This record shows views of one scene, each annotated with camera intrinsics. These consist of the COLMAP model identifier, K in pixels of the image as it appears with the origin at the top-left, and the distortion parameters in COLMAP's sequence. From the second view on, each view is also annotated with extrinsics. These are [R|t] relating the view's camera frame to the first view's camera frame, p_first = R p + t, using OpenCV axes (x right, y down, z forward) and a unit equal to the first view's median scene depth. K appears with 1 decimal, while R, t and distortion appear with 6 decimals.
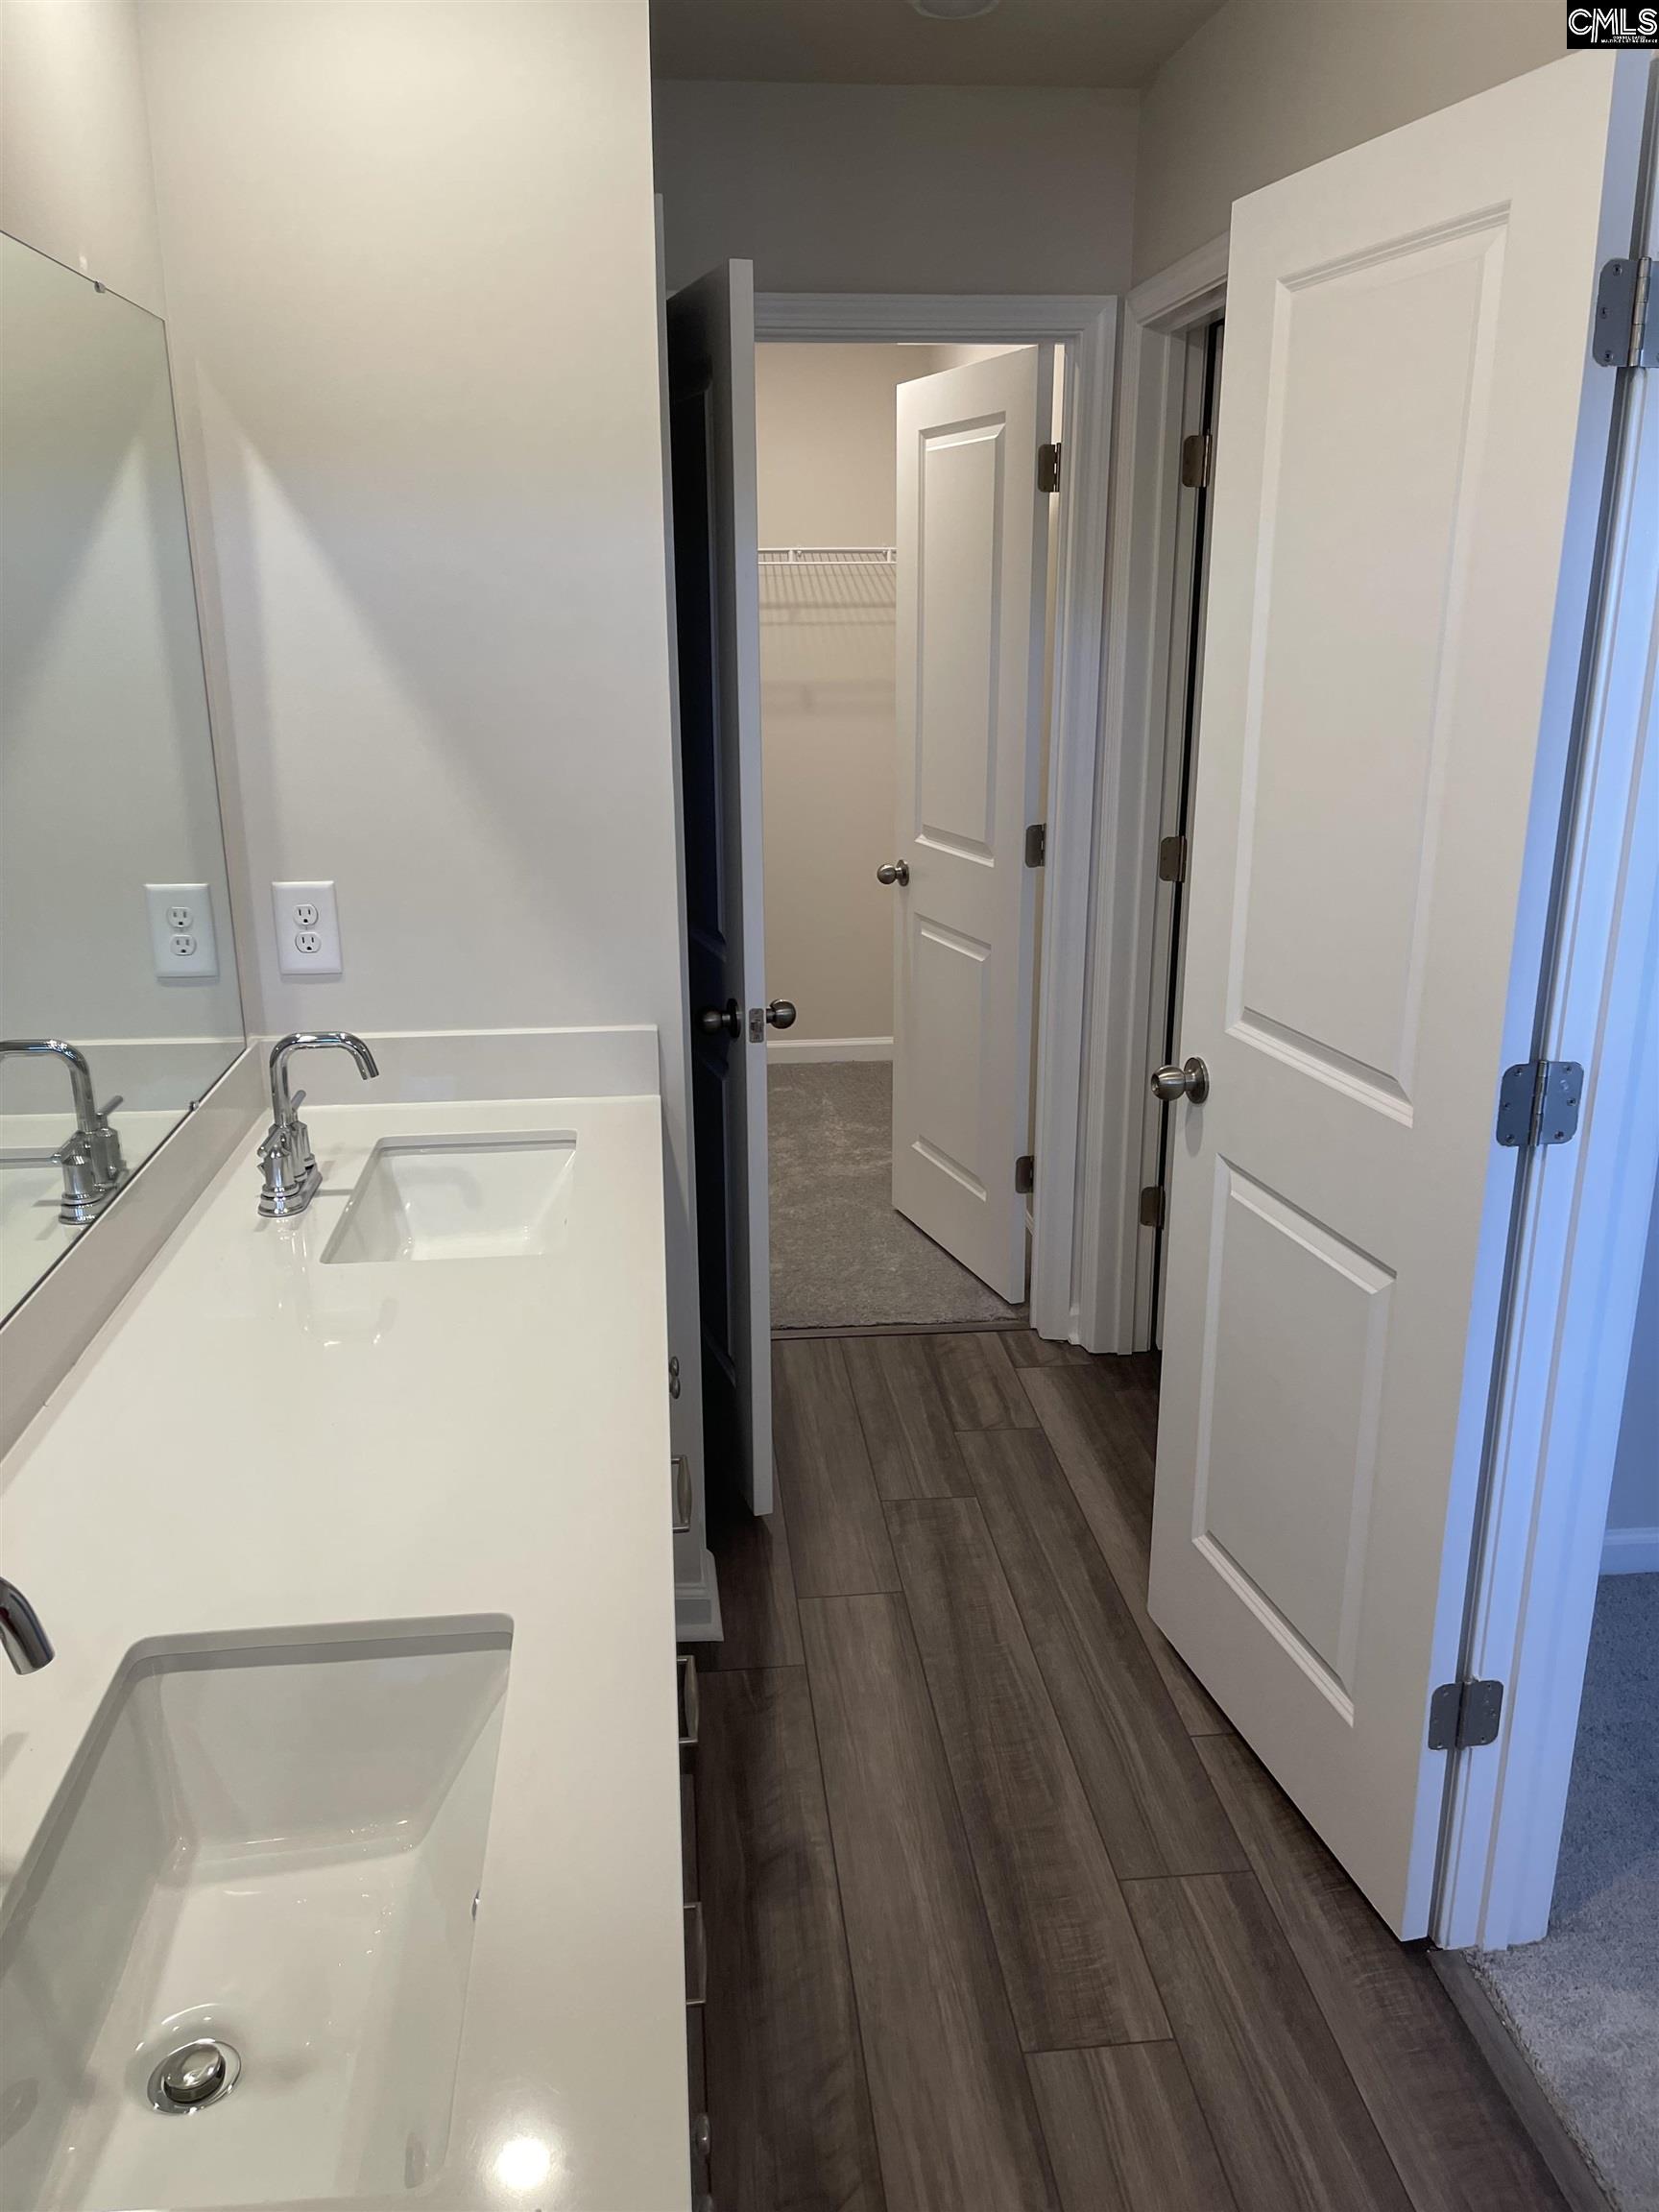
lens RADIAL K [[1679.7, 0, 795.1], [0, 1679.7, 1136.4], [0, 0, 1]] dist [0.031232, 0.001535]
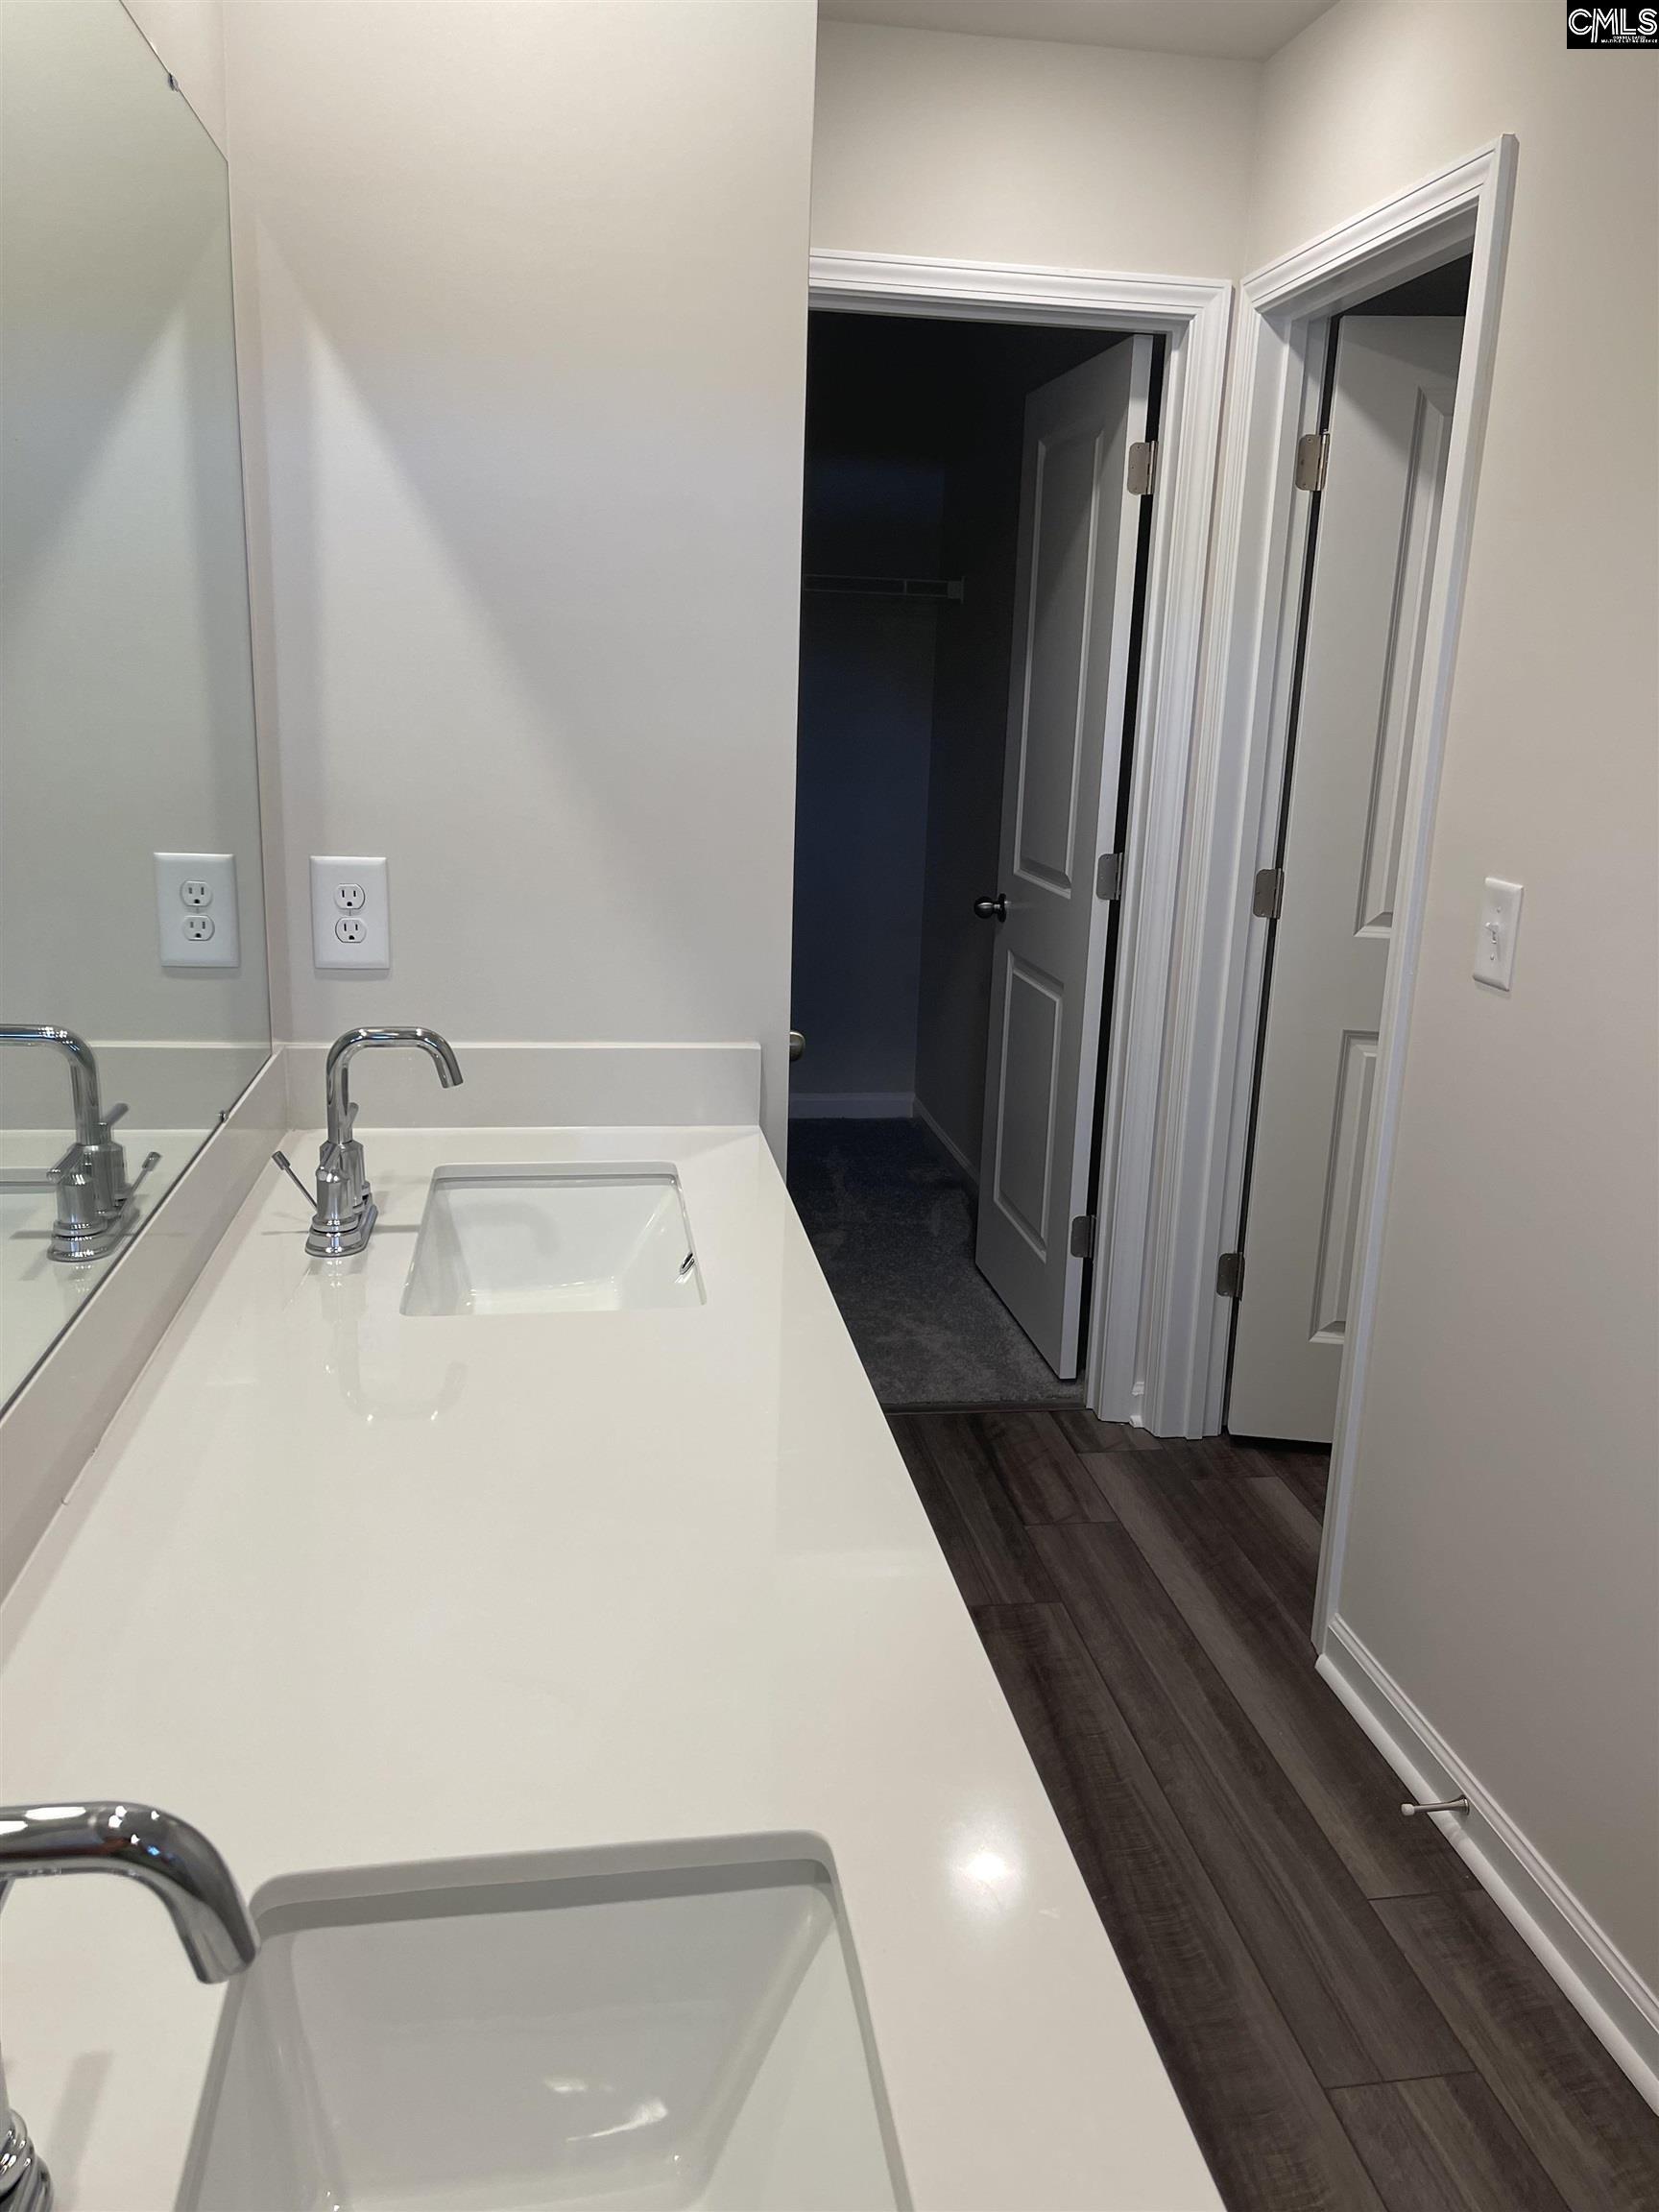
lens RADIAL K [[1671.2, 0, 818.0], [0, 1671.2, 1119.0], [0, 0, 1]] dist [0.059748, -0.083387]
pose [[0.997229, 0.023410, 0.070611, -0.119995], [-0.019440, 0.998219, -0.056395, 0.020305], [-0.071806, 0.054866, 0.995908, 0.171114]]
